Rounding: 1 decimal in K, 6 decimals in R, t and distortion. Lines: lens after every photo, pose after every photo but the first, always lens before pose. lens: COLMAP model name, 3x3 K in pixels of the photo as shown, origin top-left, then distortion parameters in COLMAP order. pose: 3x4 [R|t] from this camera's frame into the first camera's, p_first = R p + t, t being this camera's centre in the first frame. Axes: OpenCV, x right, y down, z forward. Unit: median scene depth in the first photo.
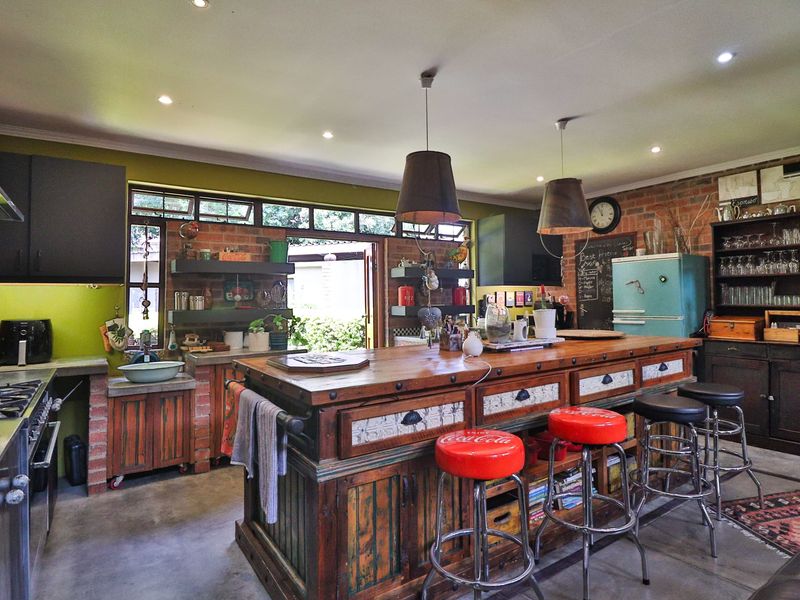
lens RADIAL K [[461.0, 0, 400.4], [0, 461.0, 299.3], [0, 0, 1]] dist [-0.008939, -0.001910]
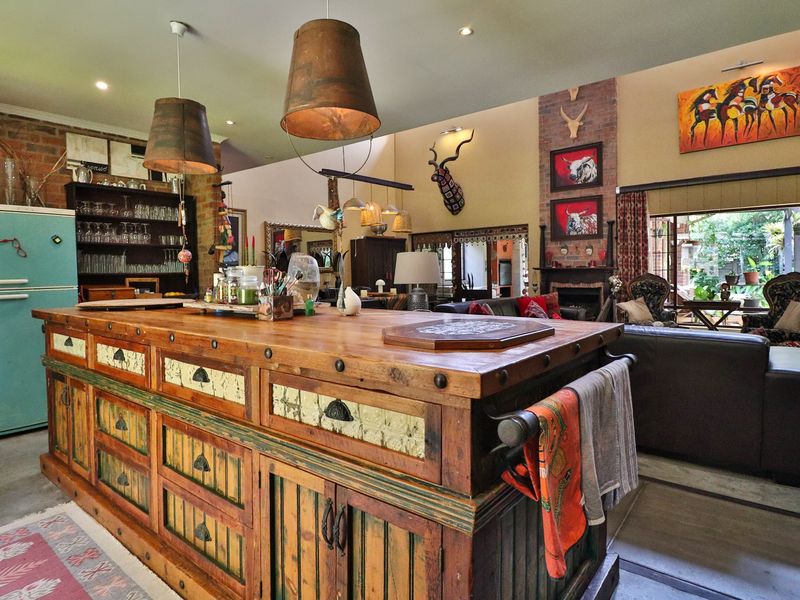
lens RADIAL K [[461.0, 0, 400.4], [0, 461.0, 295.5], [0, 0, 1]] dist [-0.008939, -0.001910]
pose [[-0.287126, -0.034118, 0.957285, -0.388495], [0.016423, 0.999043, 0.040532, 0.031609], [-0.957752, 0.027359, -0.286291, 0.676856]]
